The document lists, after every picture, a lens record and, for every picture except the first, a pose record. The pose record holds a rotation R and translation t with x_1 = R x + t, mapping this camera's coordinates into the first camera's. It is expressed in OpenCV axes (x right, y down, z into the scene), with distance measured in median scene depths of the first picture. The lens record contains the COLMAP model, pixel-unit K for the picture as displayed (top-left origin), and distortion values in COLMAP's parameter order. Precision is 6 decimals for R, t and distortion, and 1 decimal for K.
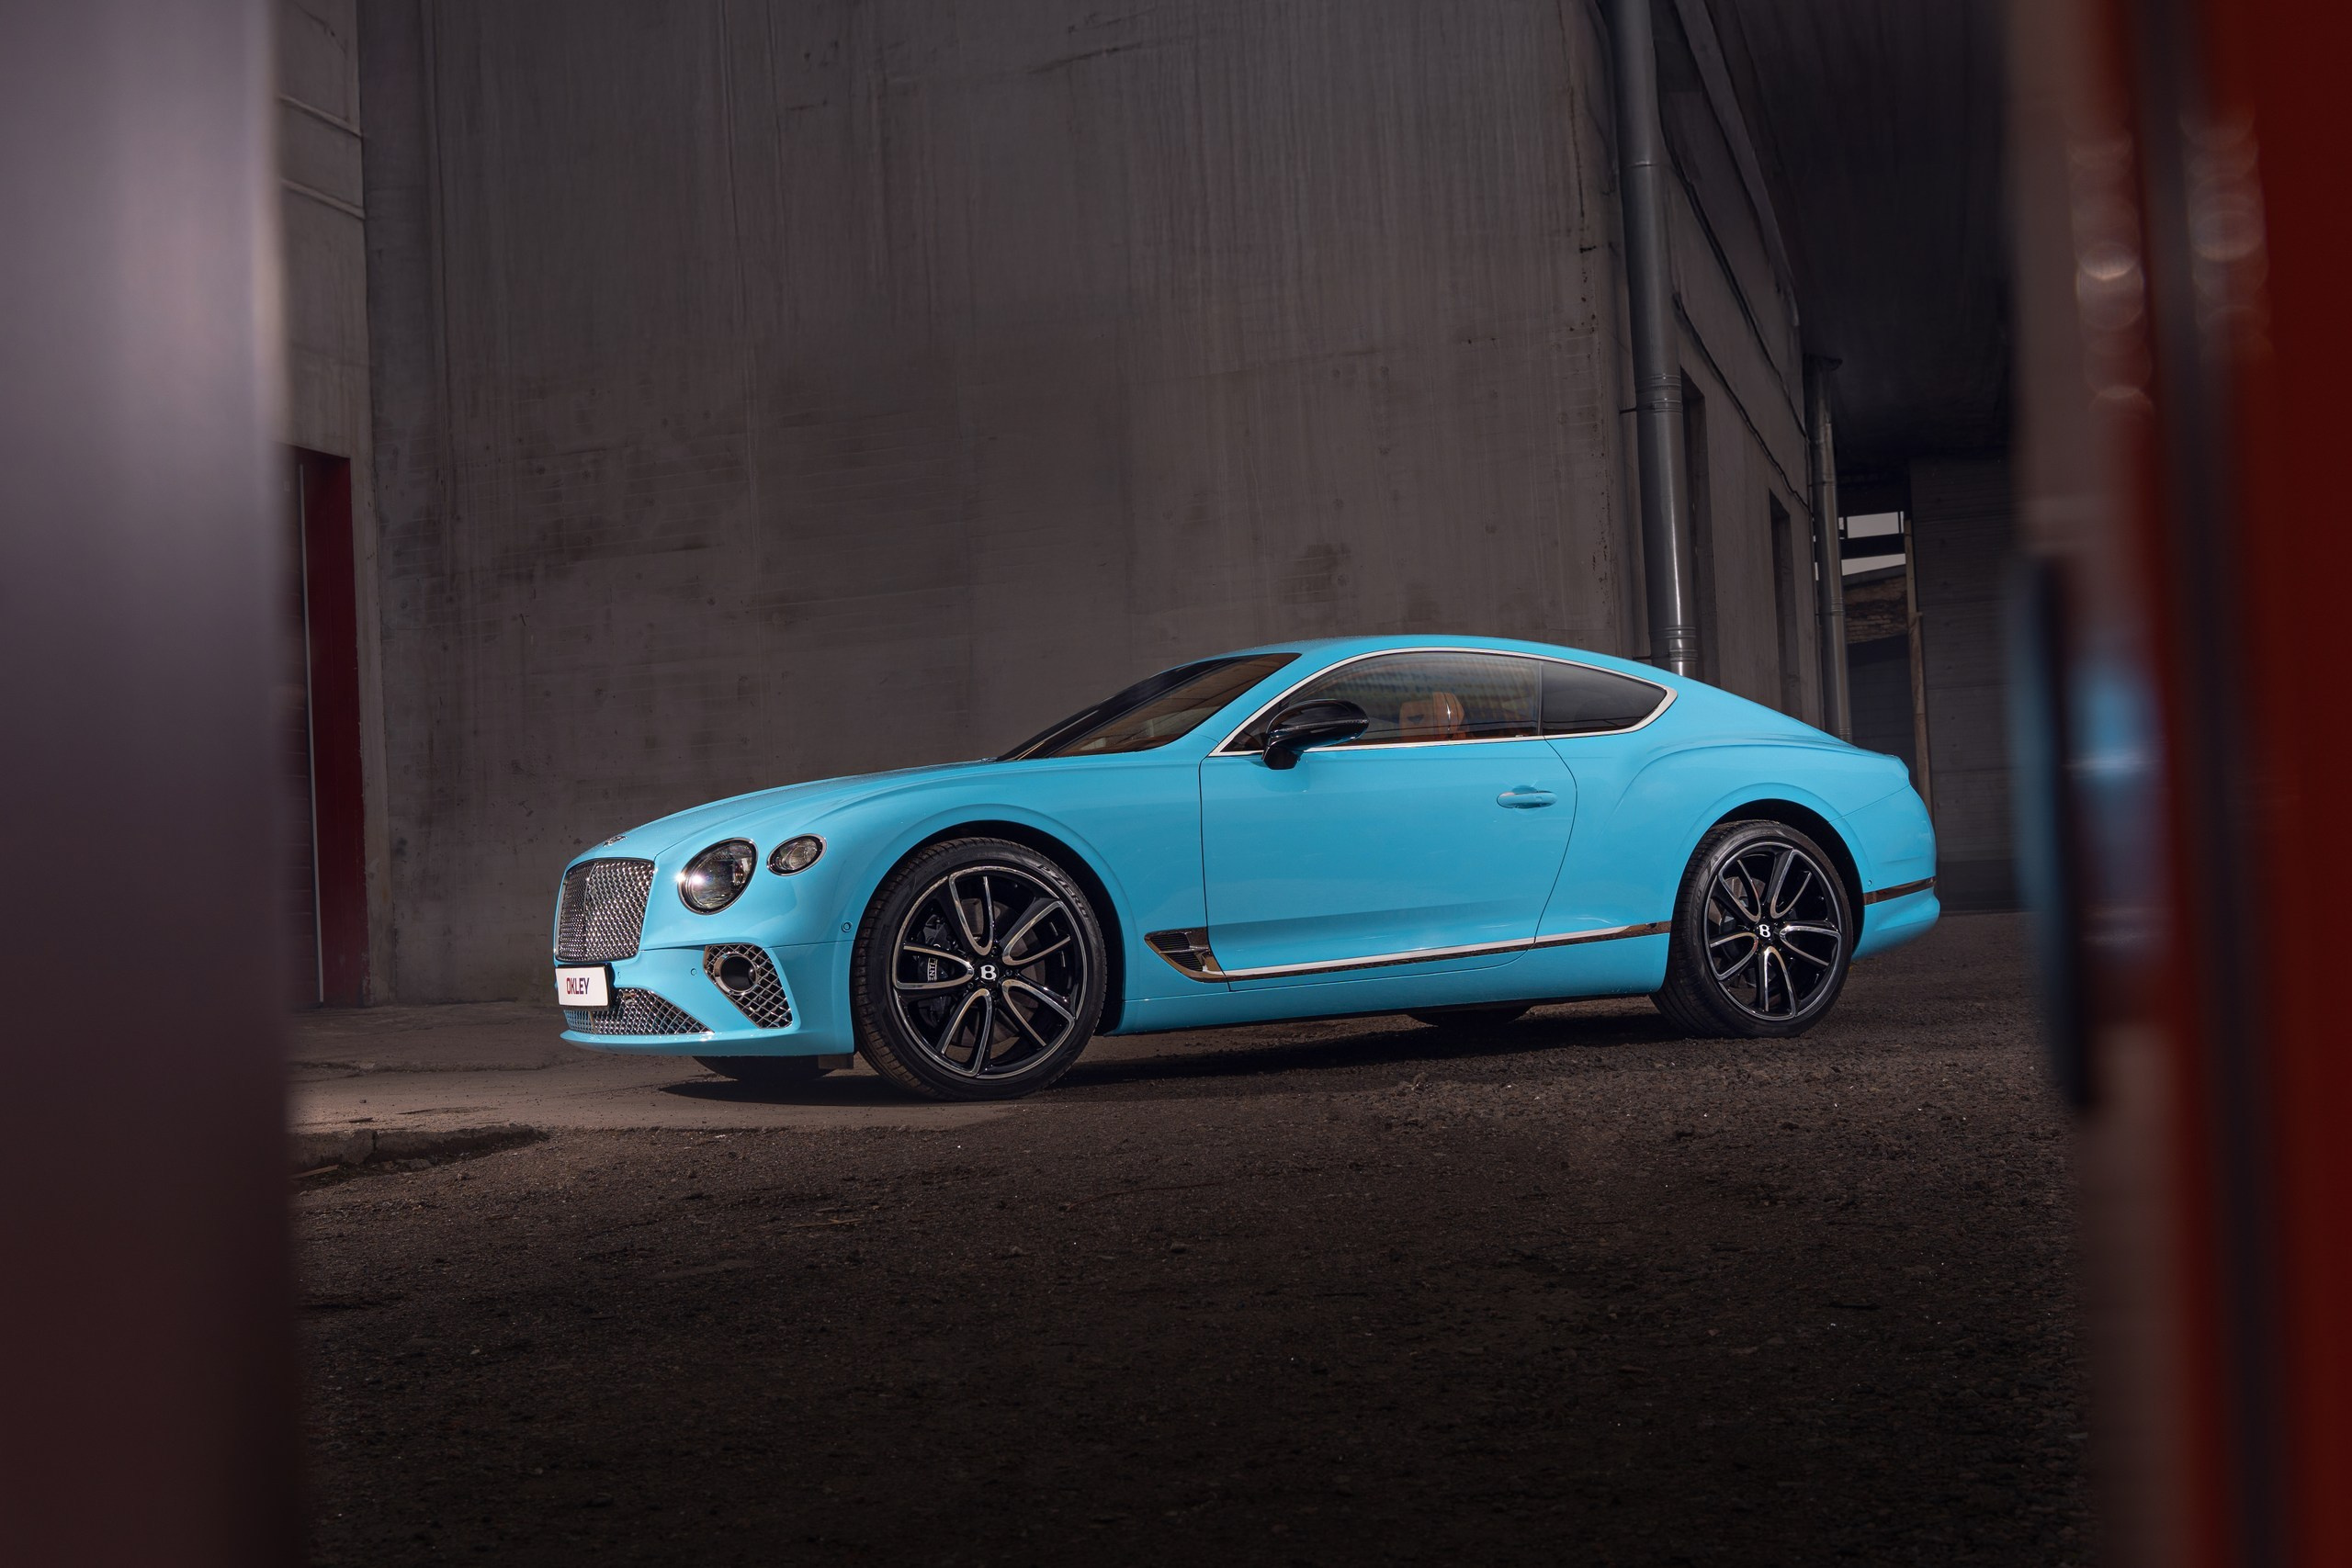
lens RADIAL K [[2269.7, 0, 1178.2], [0, 2269.7, 777.6], [0, 0, 1]] dist [-0.020645, 0.000000]
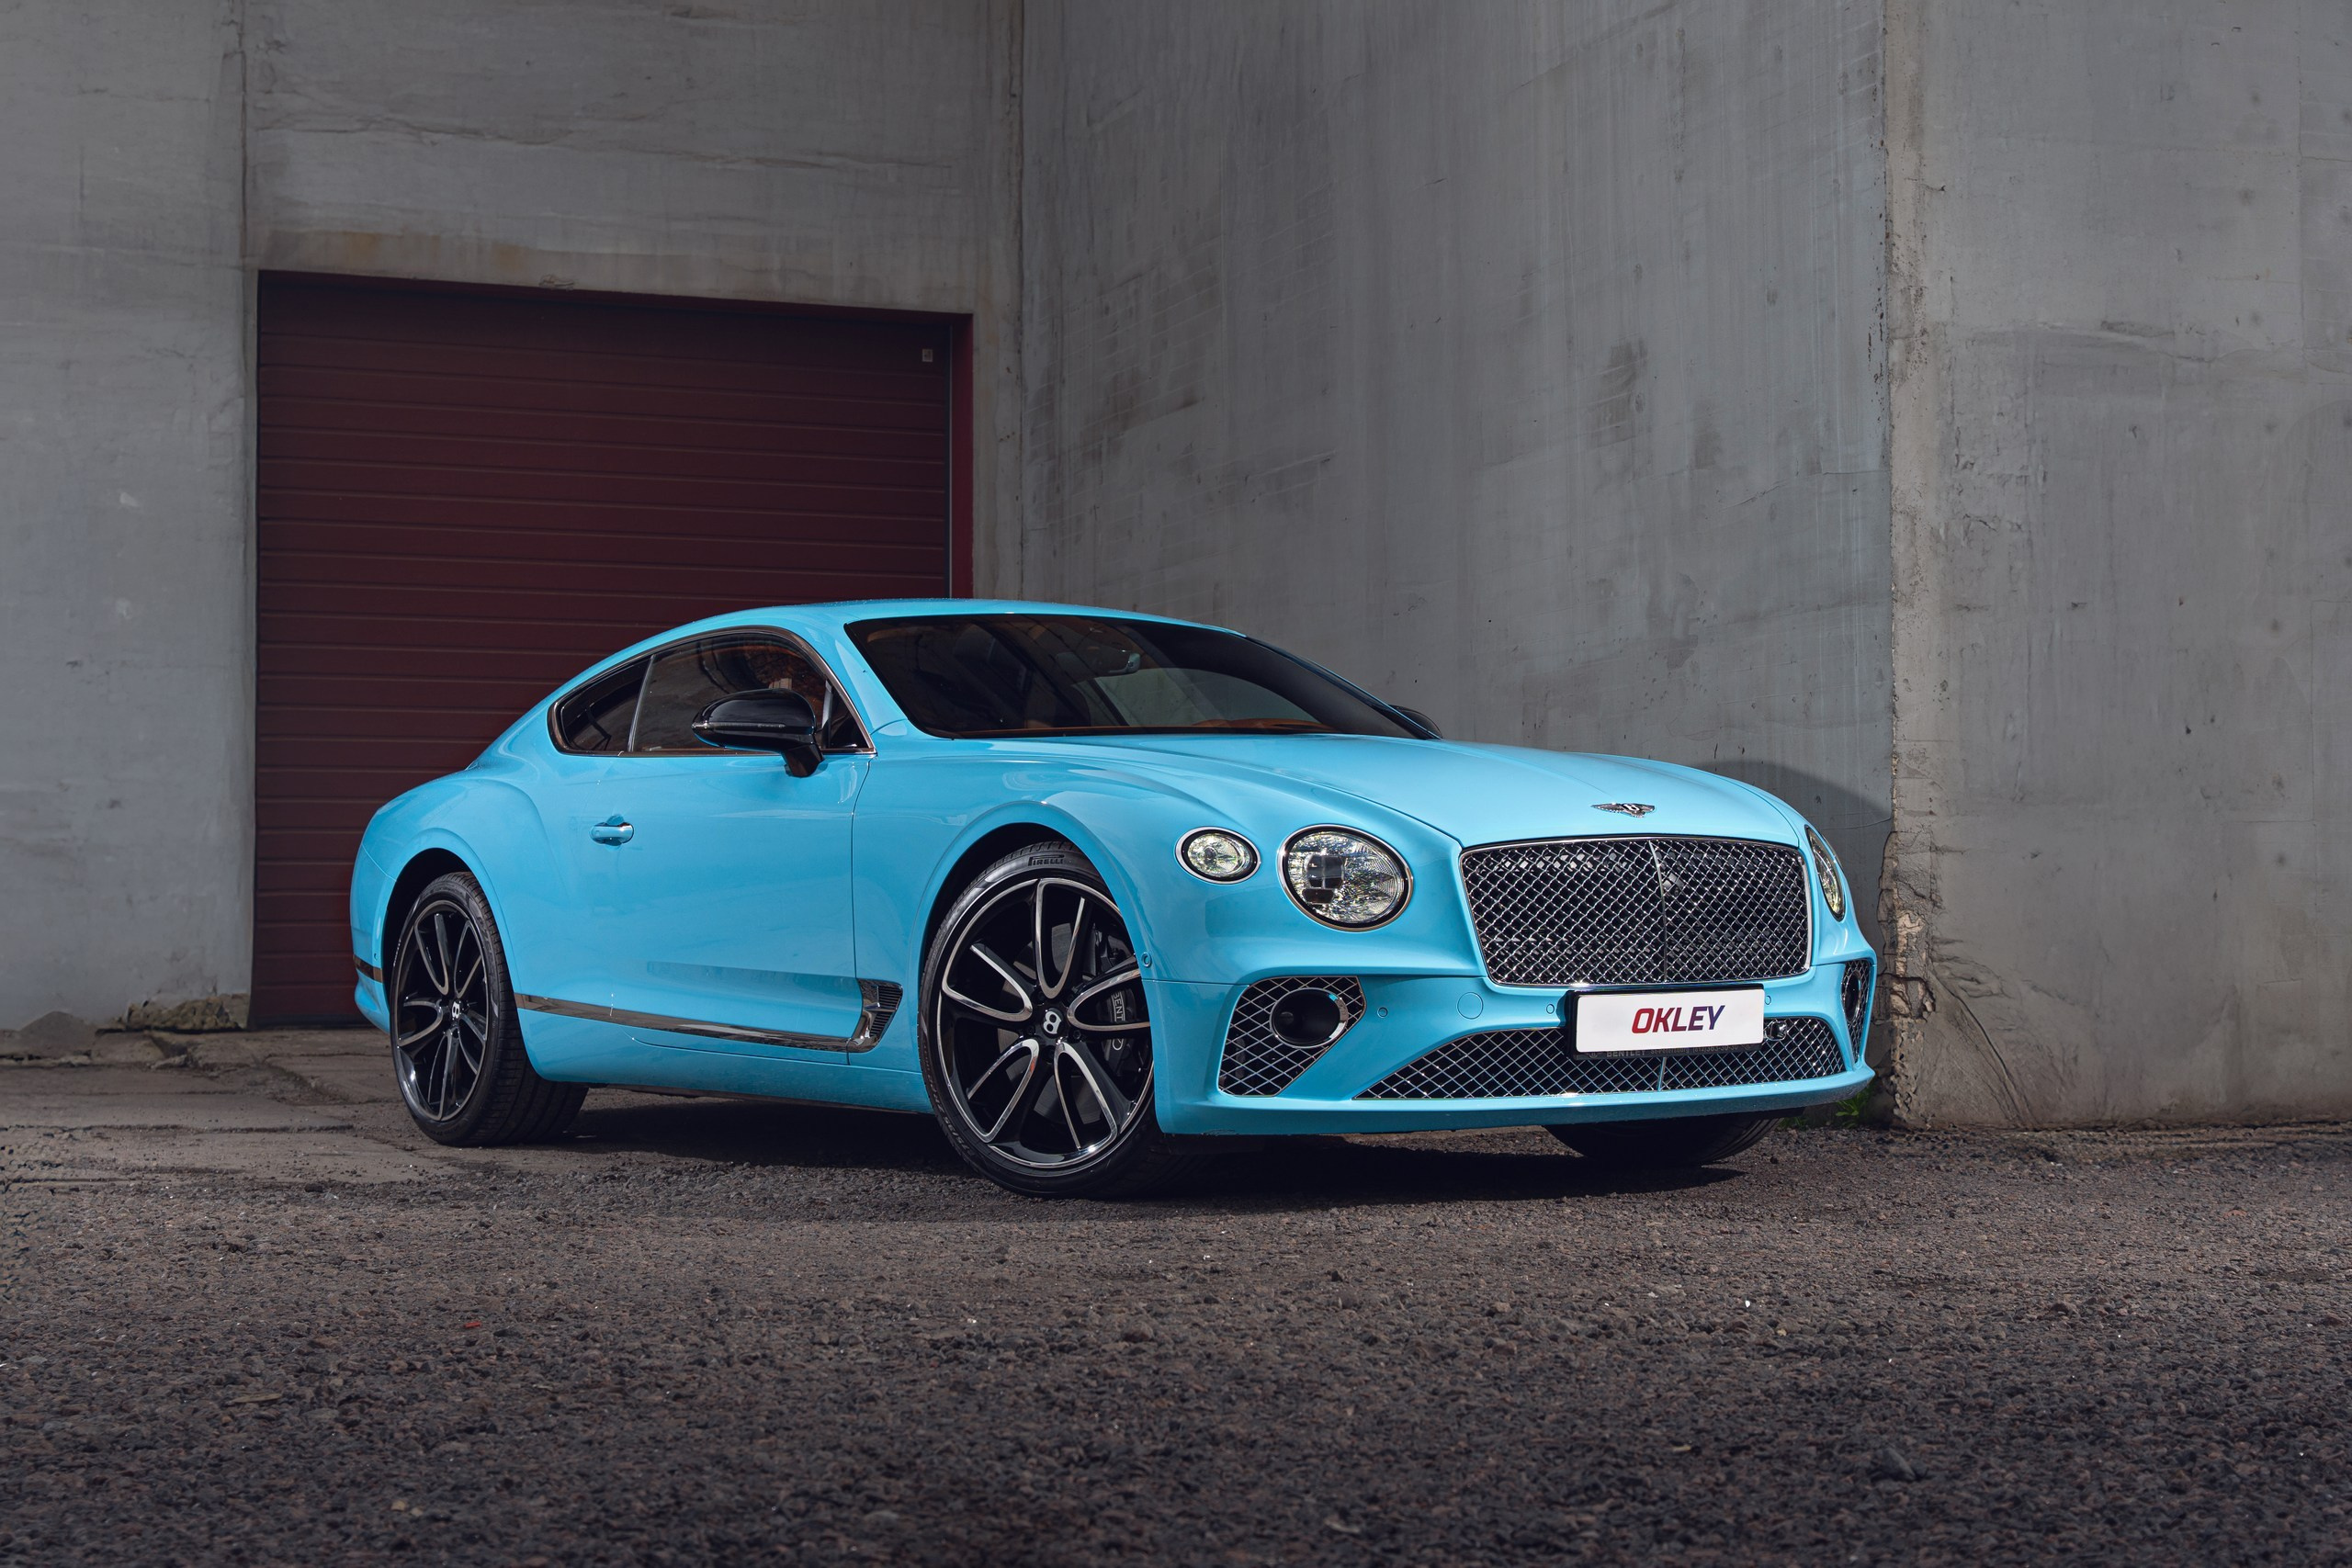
lens RADIAL K [[3639.4, 0, 1175.4], [0, 3639.4, 790.3], [0, 0, 1]] dist [0.011566, 0.000000]
pose [[0.596998, 0.017430, -0.802053, 0.762204], [0.016687, 0.999278, 0.034137, -0.020676], [0.802069, -0.033763, 0.596277, 0.335083]]
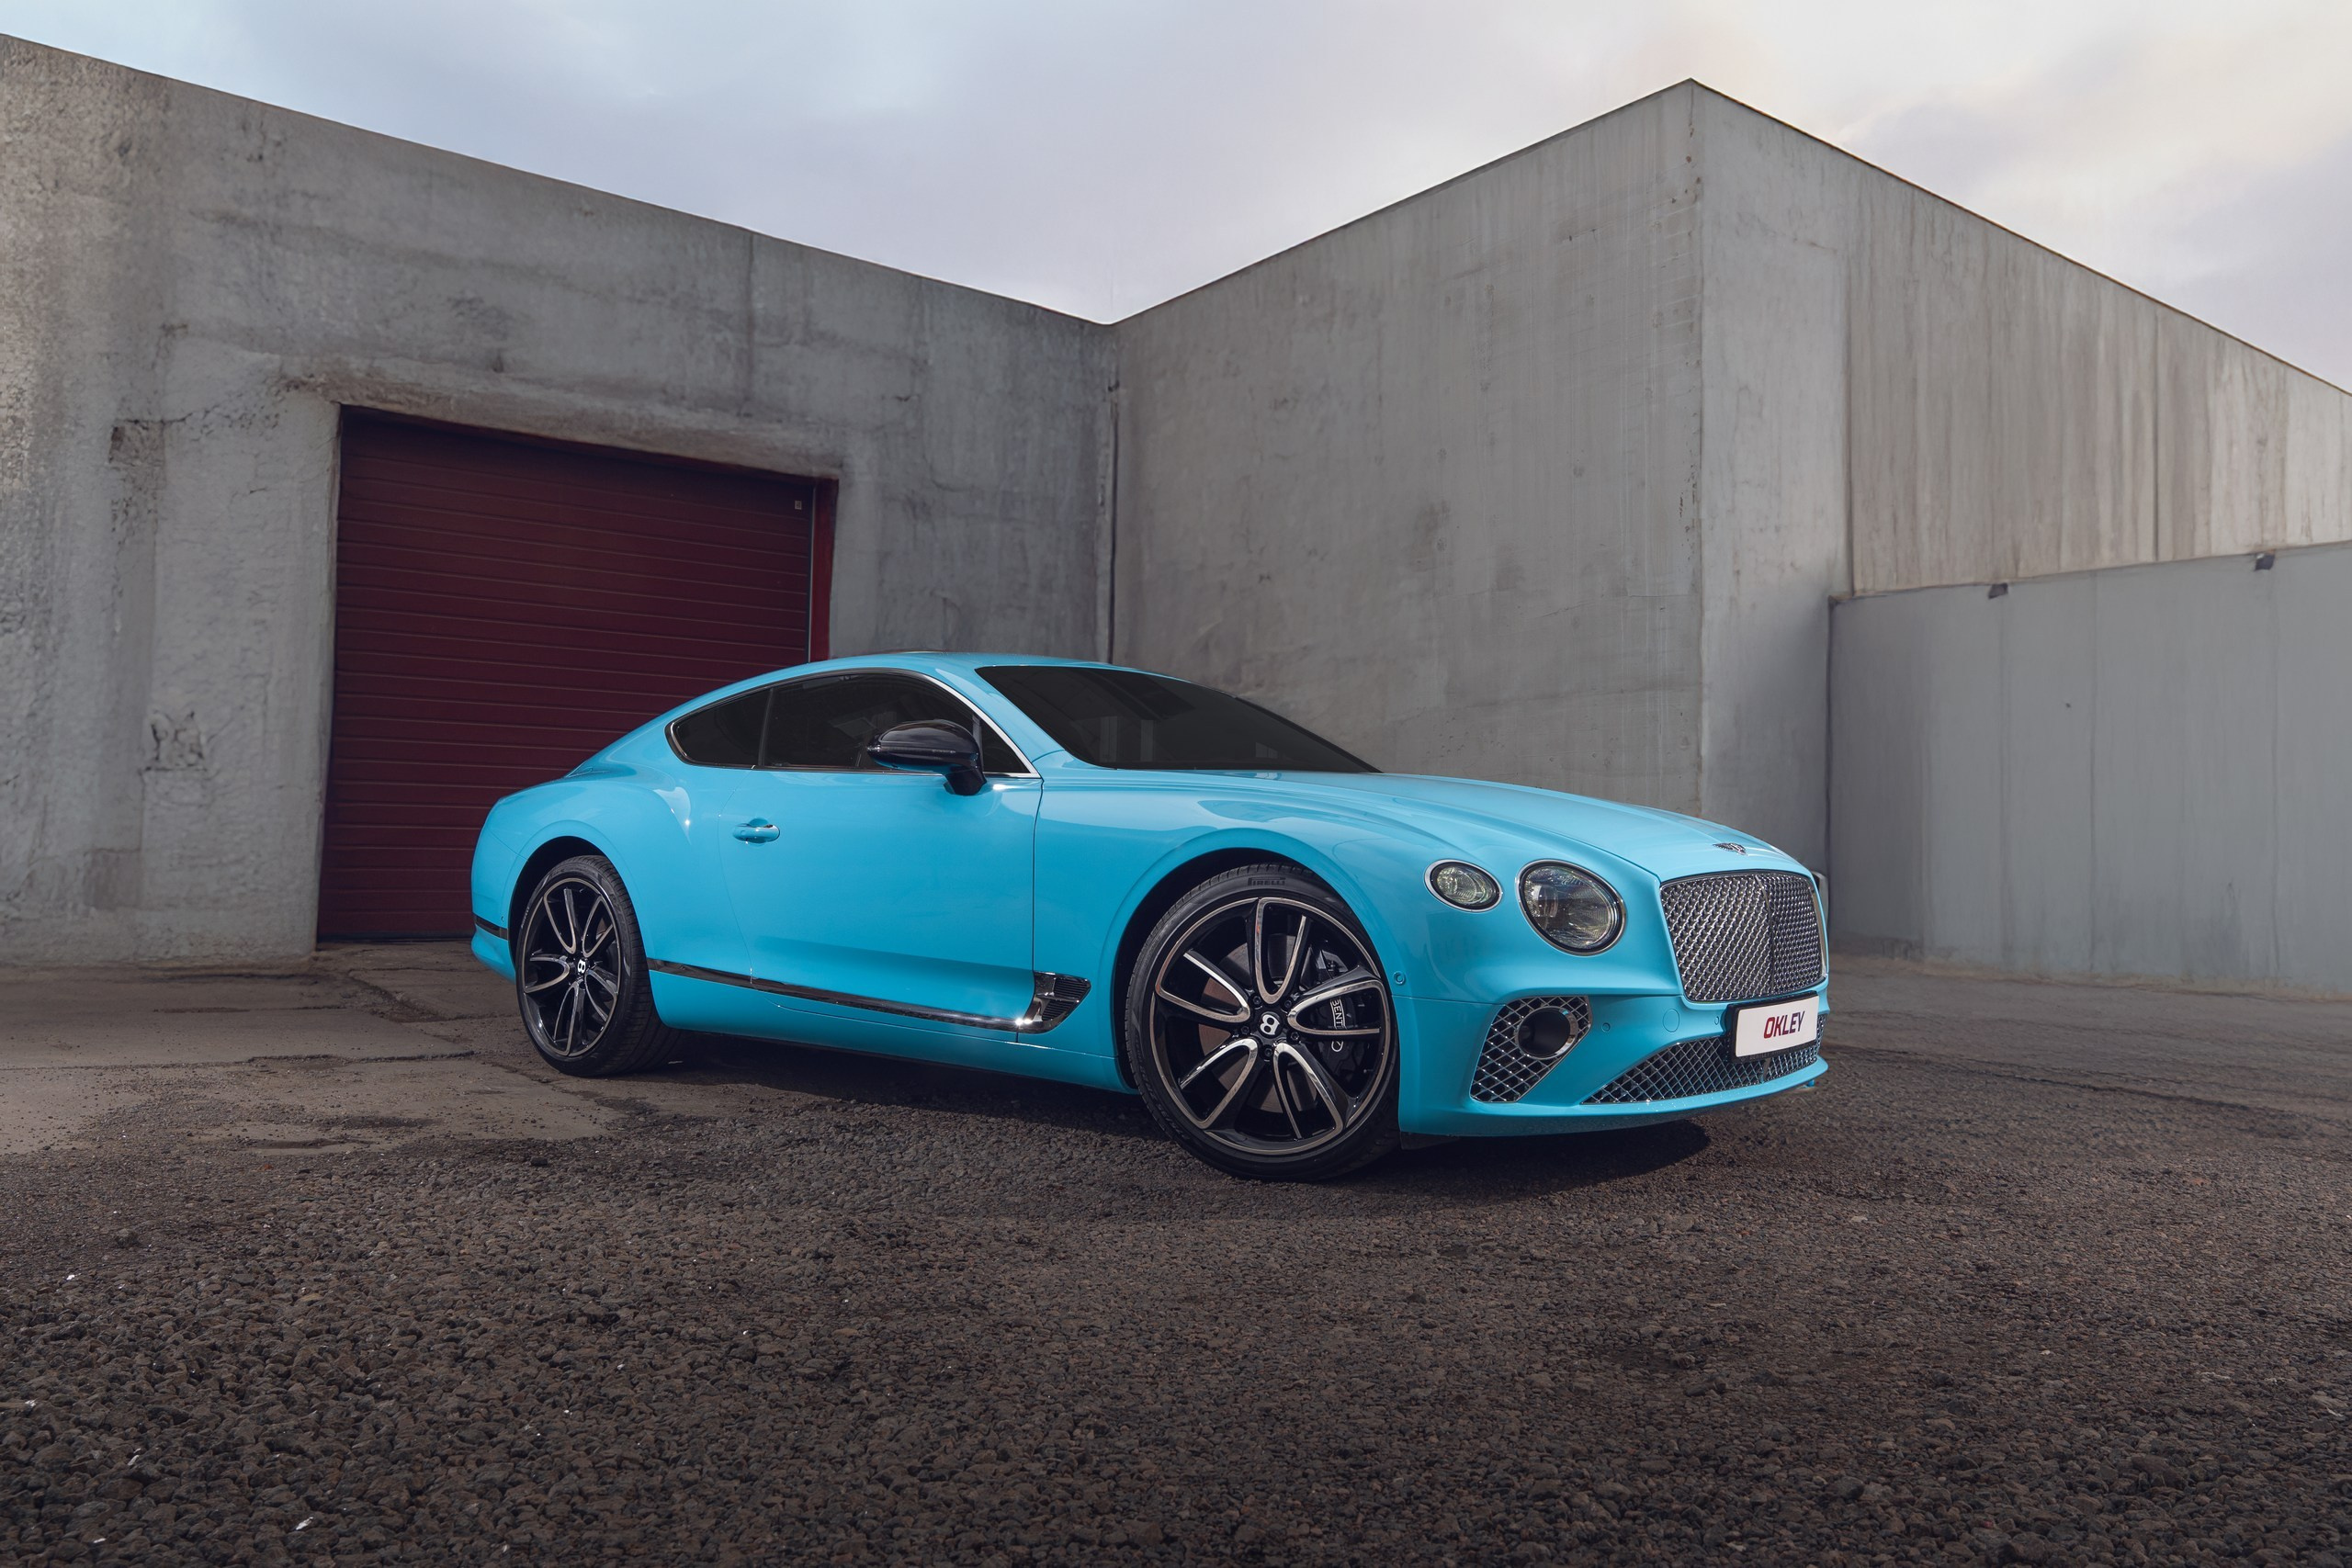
lens RADIAL K [[1776.9, 0, 1169.6], [0, 1776.9, 780.3], [0, 0, 1]] dist [0.008282, -0.000622]
pose [[0.776712, 0.038597, -0.628672, 0.416561], [-0.023259, 0.999198, 0.032608, -0.018012], [0.629426, -0.010705, 0.776986, 0.416283]]
